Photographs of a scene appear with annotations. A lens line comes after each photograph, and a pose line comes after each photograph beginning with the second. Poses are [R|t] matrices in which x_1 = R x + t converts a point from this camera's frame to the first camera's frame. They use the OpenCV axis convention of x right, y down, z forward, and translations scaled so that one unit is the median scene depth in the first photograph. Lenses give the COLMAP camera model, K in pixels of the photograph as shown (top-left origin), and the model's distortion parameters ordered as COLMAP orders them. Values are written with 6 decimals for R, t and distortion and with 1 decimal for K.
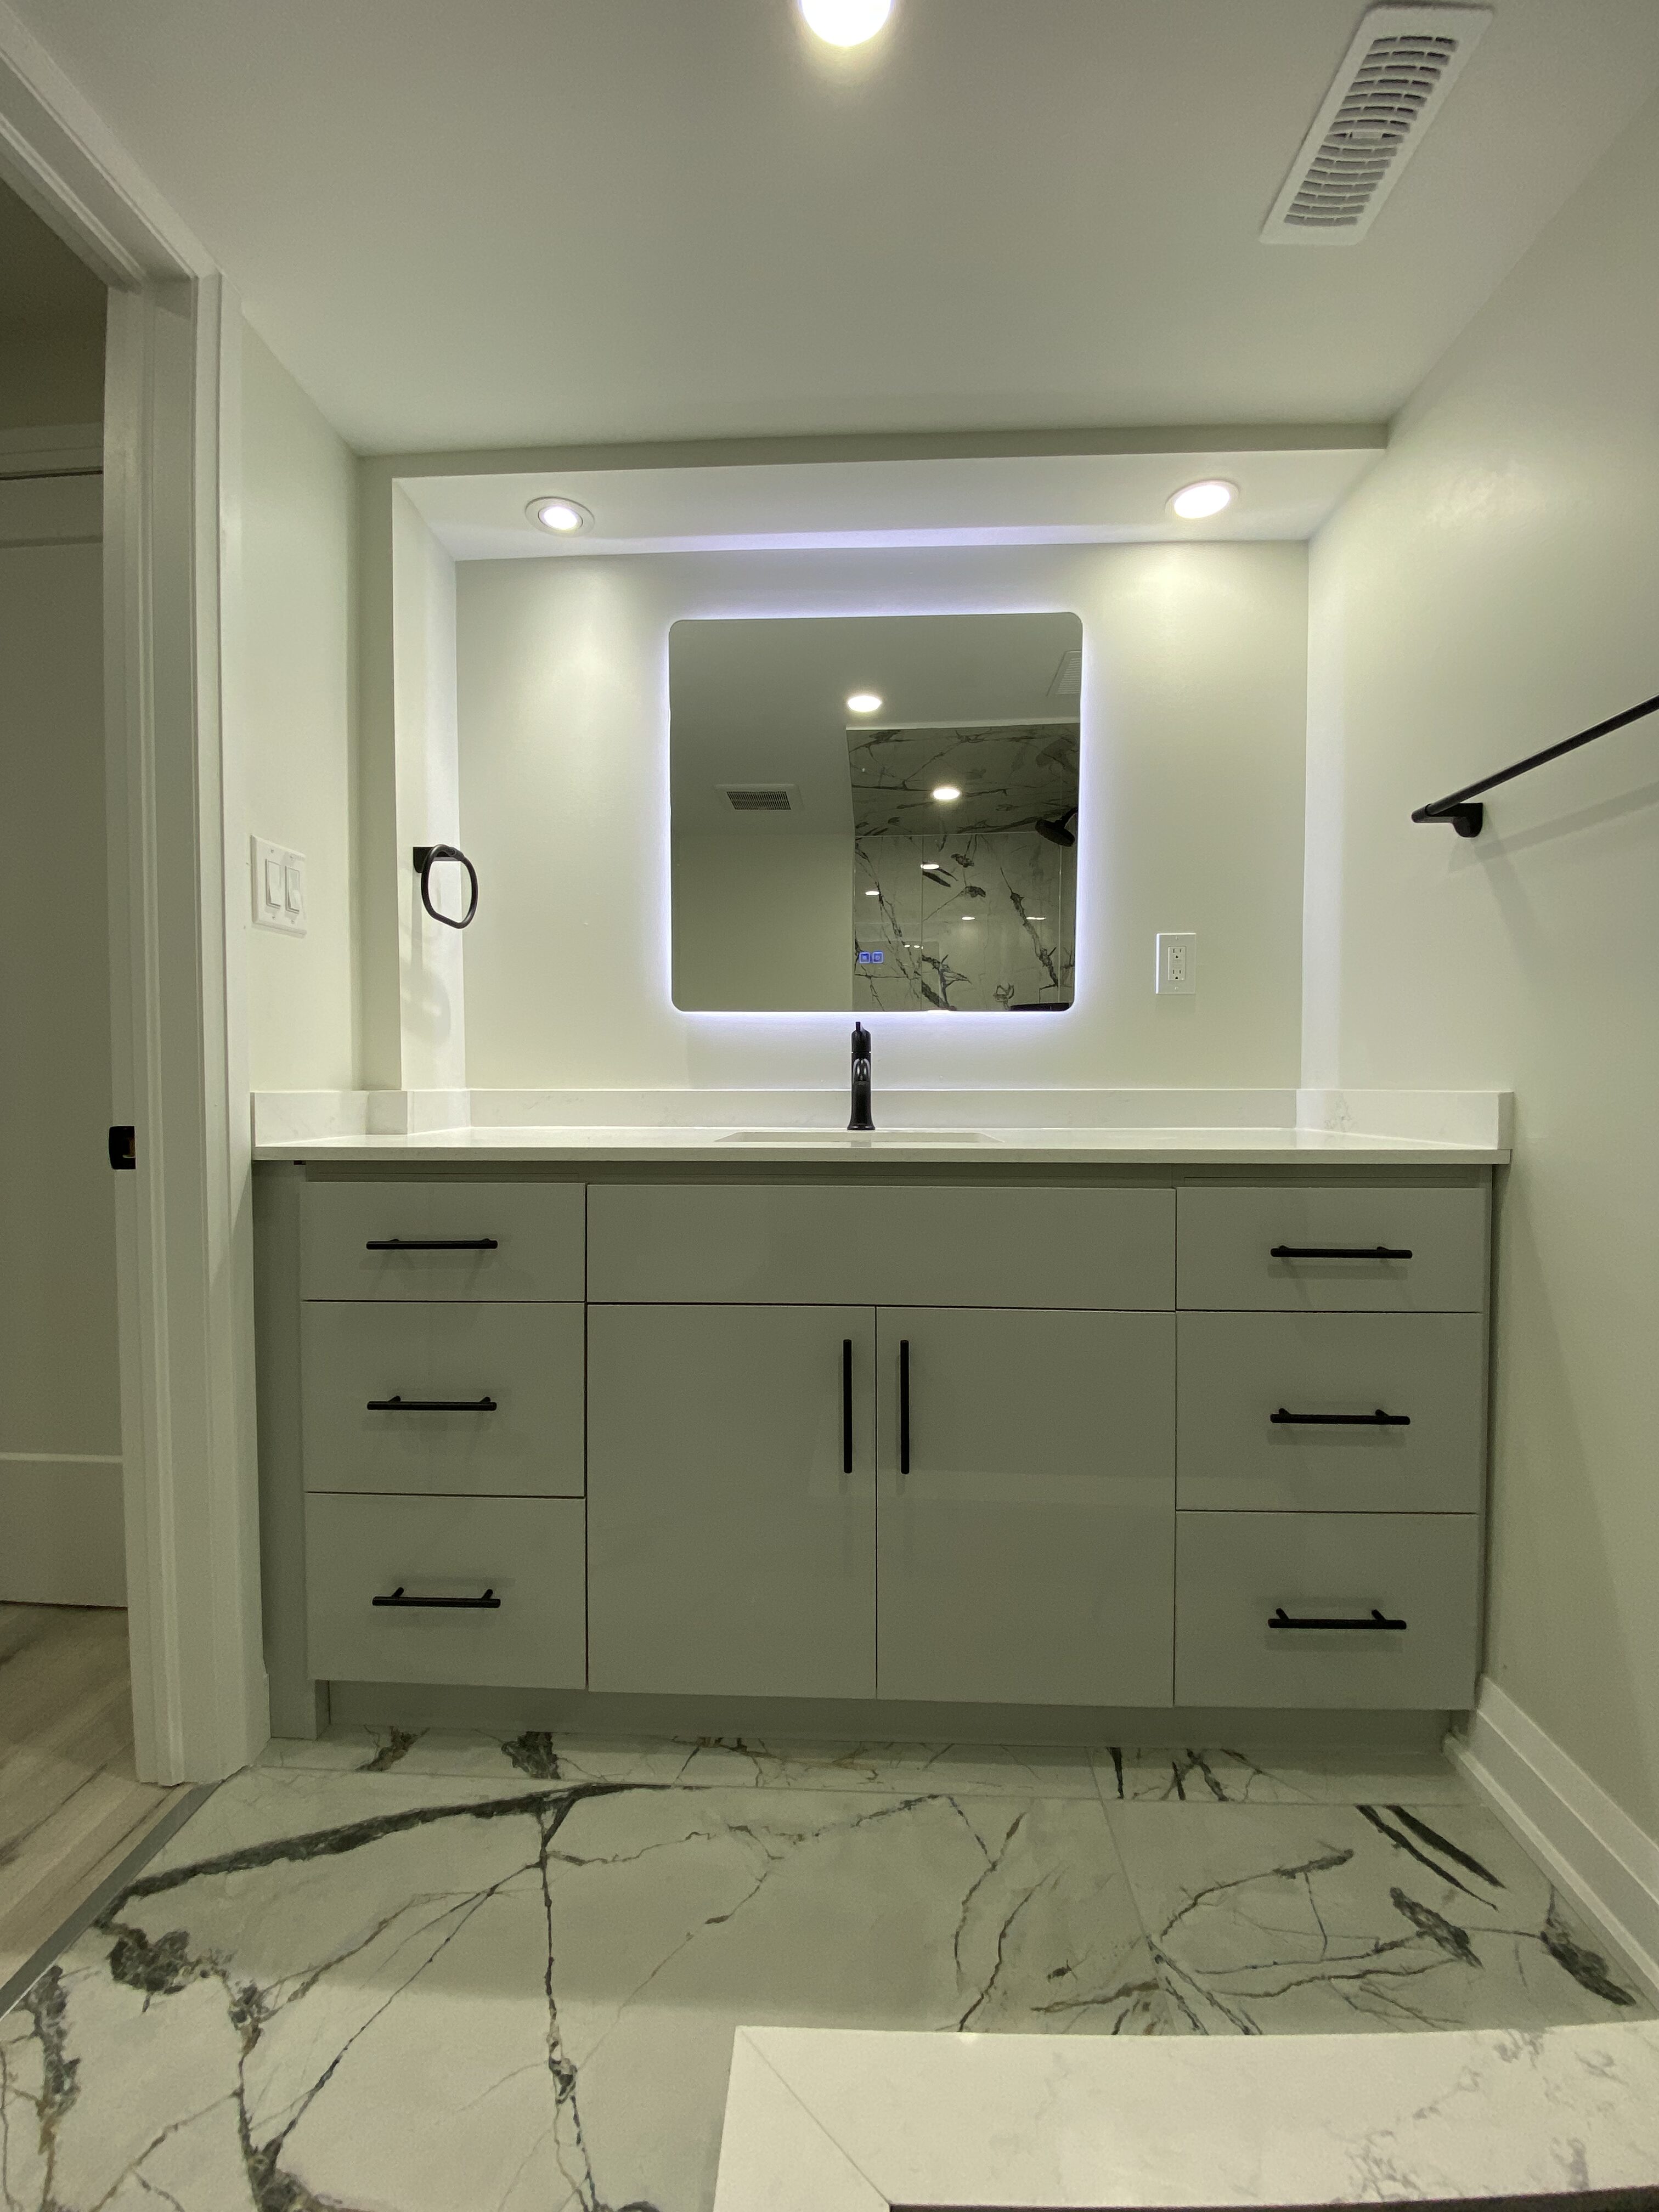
lens RADIAL K [[904.9, 0, 834.1], [0, 904.9, 1104.4], [0, 0, 1]] dist [-0.022716, -0.004417]
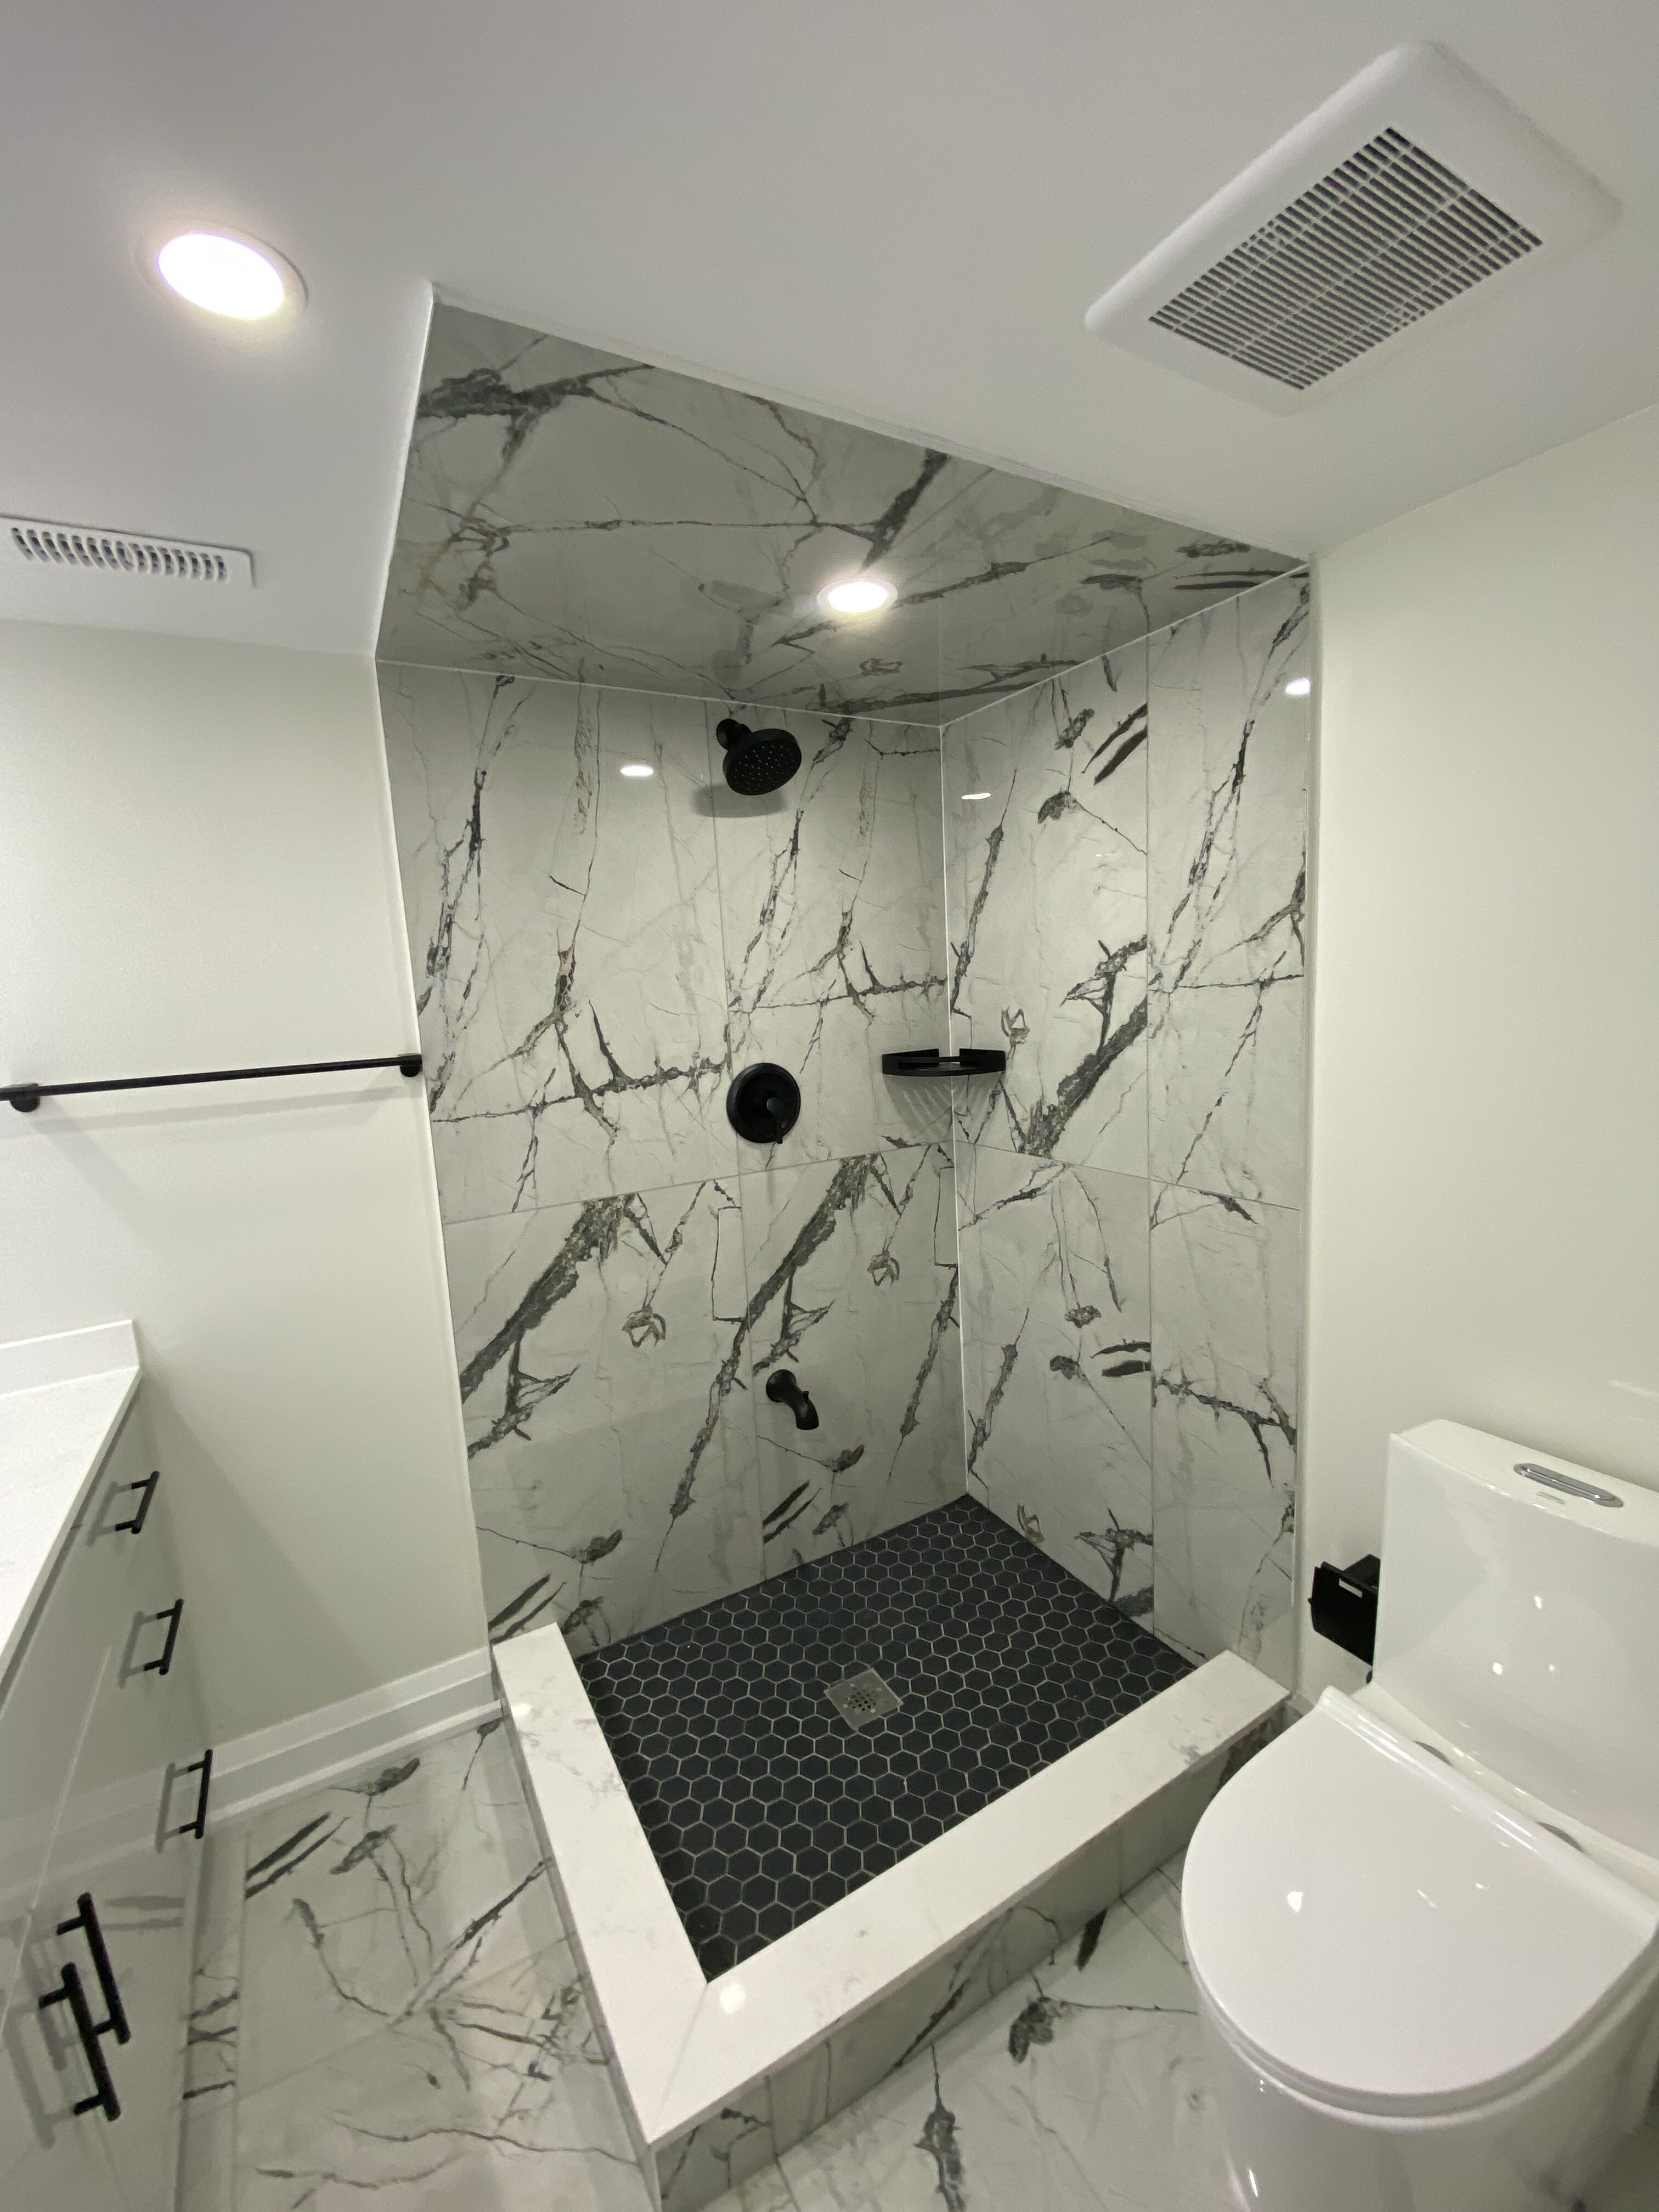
lens RADIAL K [[904.9, 0, 837.3], [0, 904.9, 1115.7], [0, 0, 1]] dist [-0.022716, -0.004417]
pose [[-0.528135, -0.102695, 0.842928, -0.891460], [0.085930, 0.981101, 0.173369, -0.491805], [-0.844802, 0.163995, -0.509329, 0.868350]]
